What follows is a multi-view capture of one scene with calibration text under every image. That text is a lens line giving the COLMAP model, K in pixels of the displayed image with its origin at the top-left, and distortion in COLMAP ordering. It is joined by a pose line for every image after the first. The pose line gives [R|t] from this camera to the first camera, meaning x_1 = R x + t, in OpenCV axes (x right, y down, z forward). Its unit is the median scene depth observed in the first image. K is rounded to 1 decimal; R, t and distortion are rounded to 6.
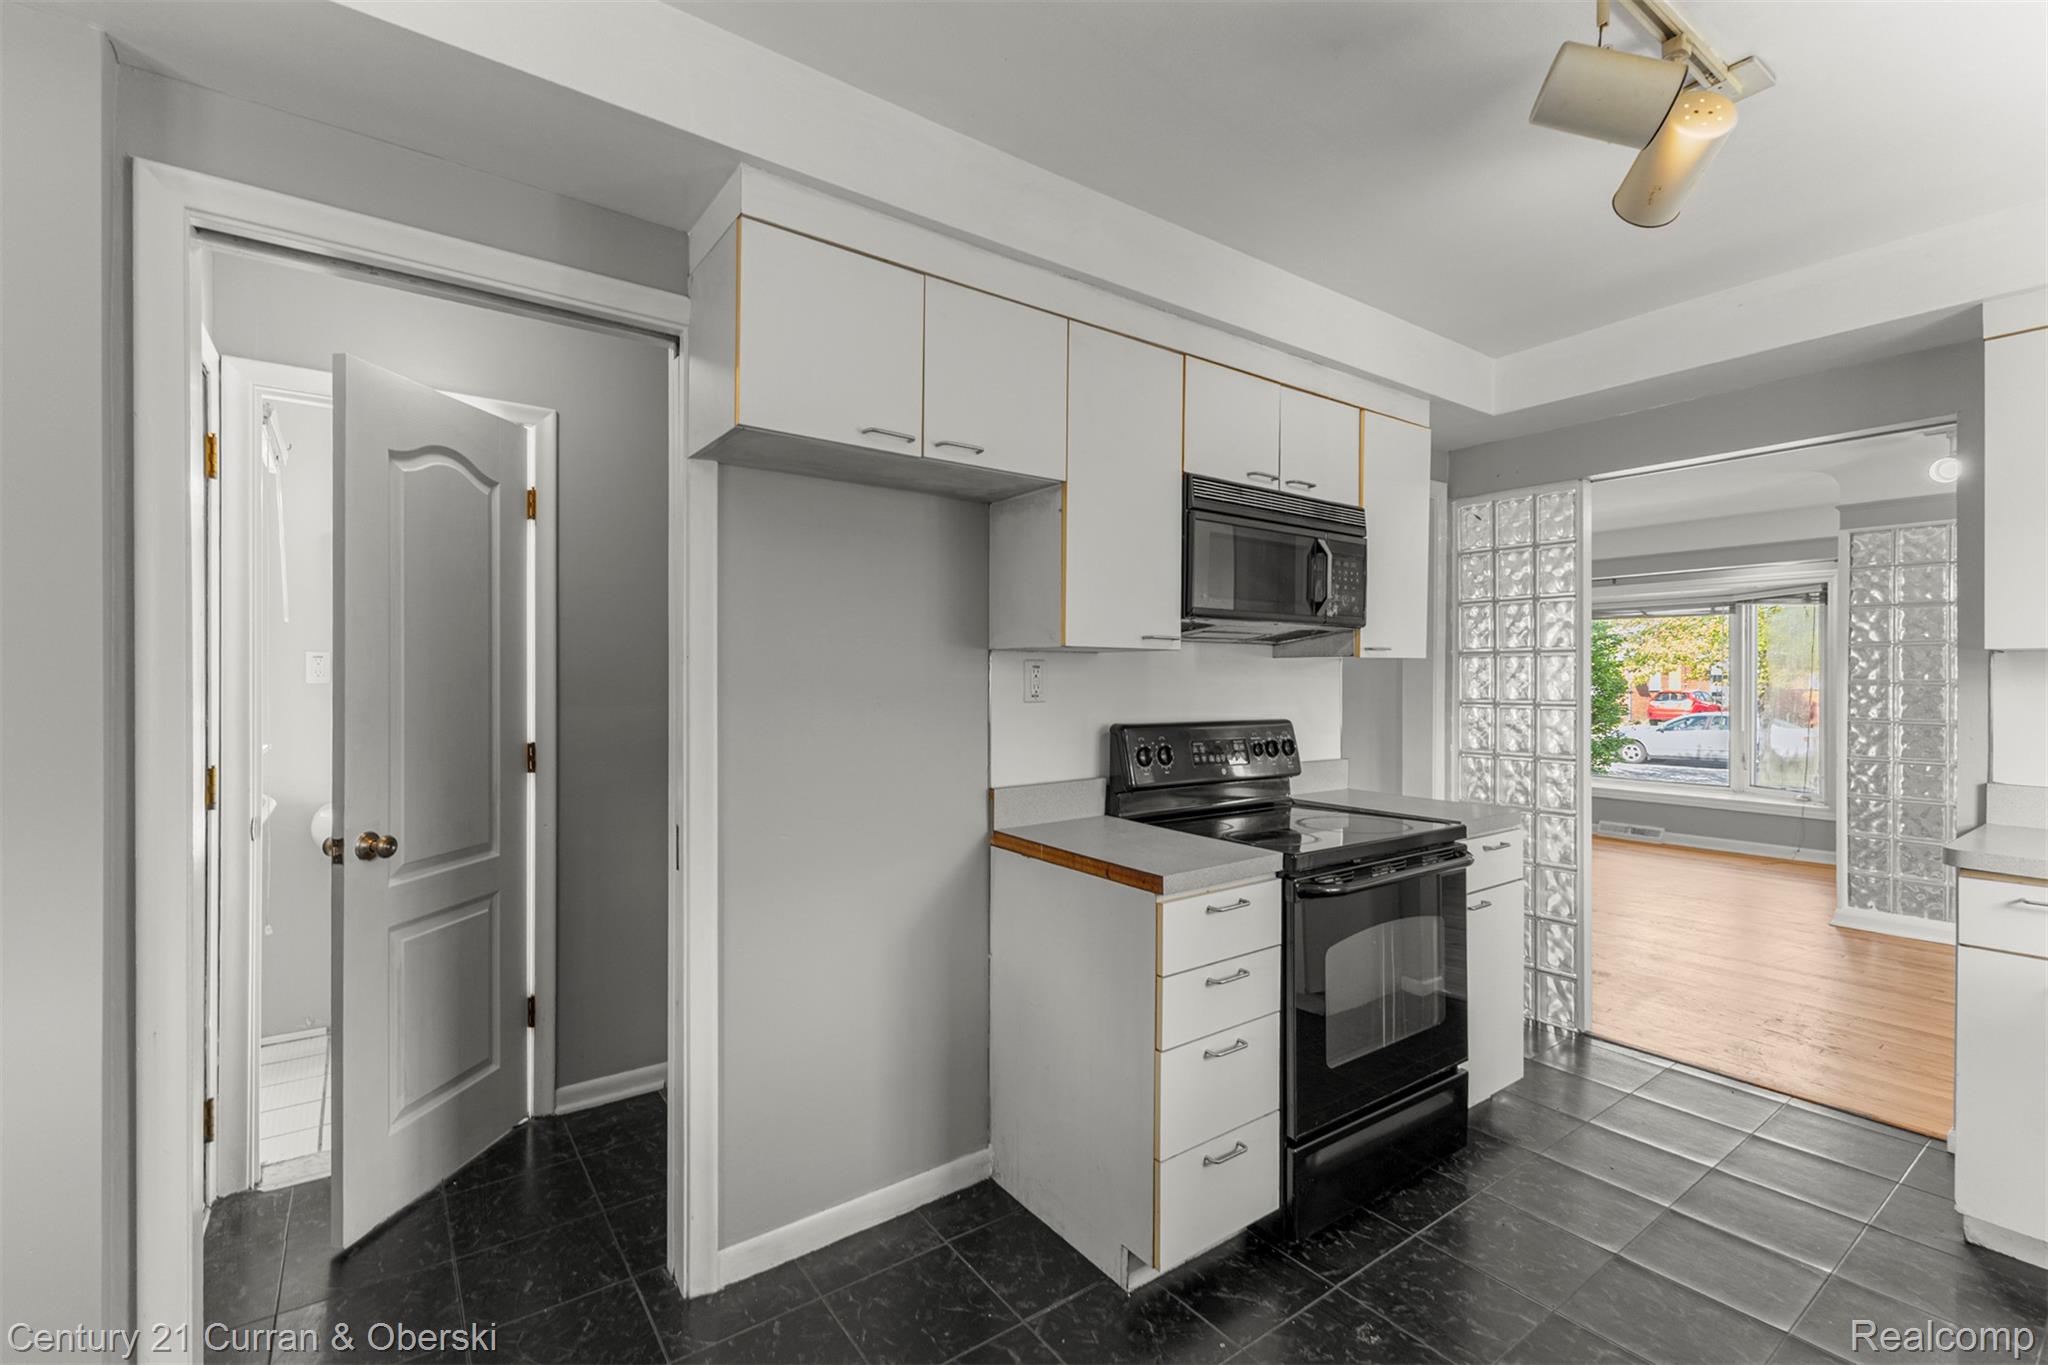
lens RADIAL K [[893.2, 0, 1025.5], [0, 893.2, 675.7], [0, 0, 1]] dist [0.000269, -0.001074]
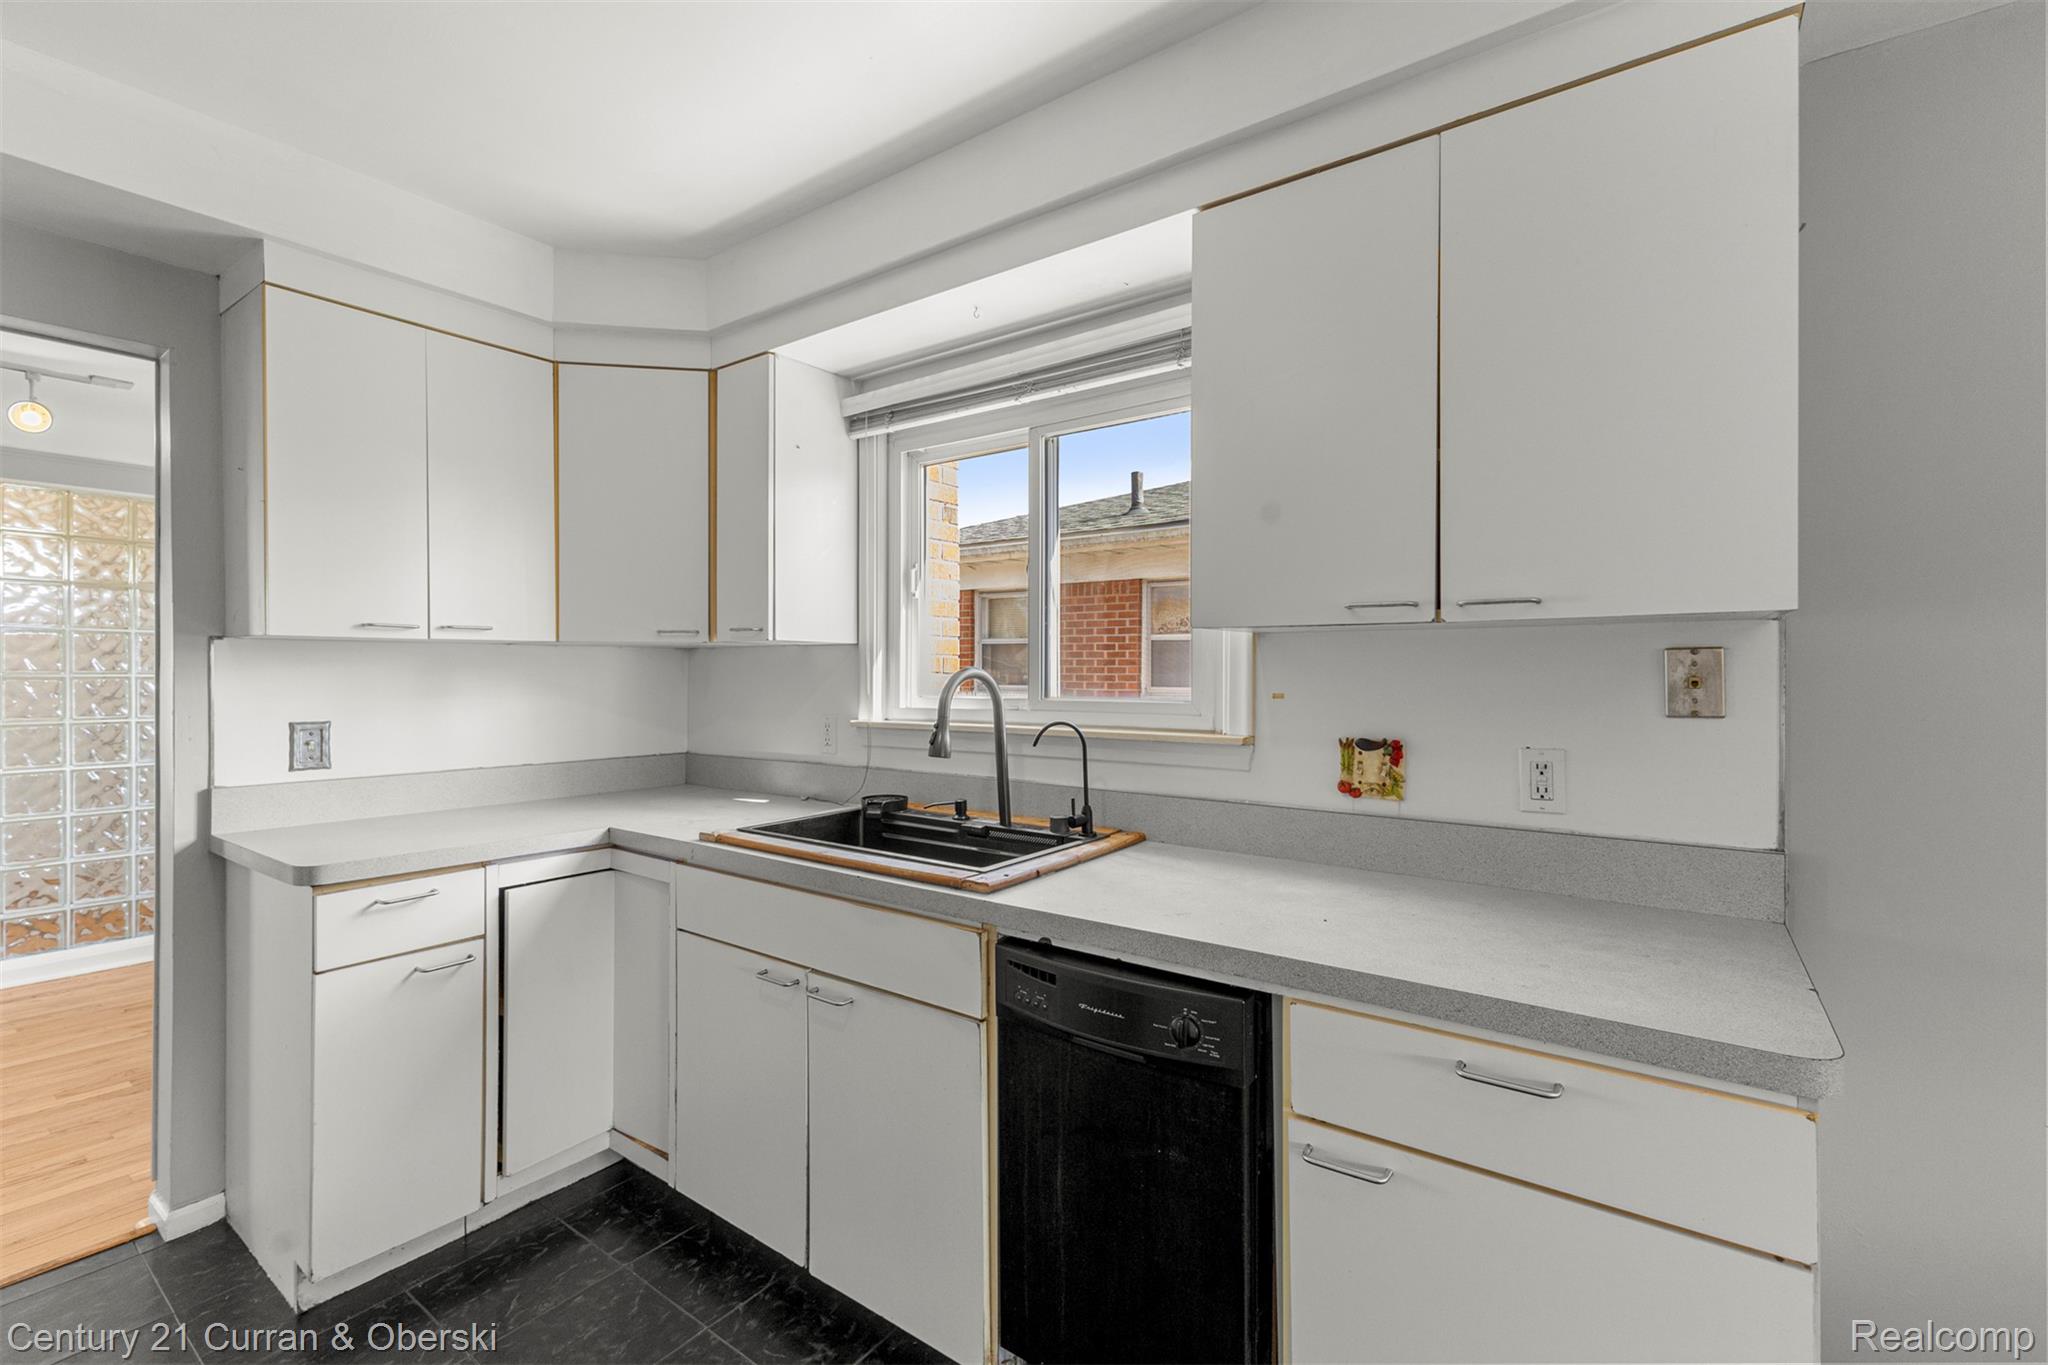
lens RADIAL K [[893.2, 0, 1025.0], [0, 893.2, 671.0], [0, 0, 1]] dist [0.000269, -0.001074]
pose [[-0.300751, -0.003366, 0.953697, 0.010703], [-0.000575, 0.999994, 0.003348, 0.002962], [-0.953703, 0.000458, -0.300751, 0.542597]]
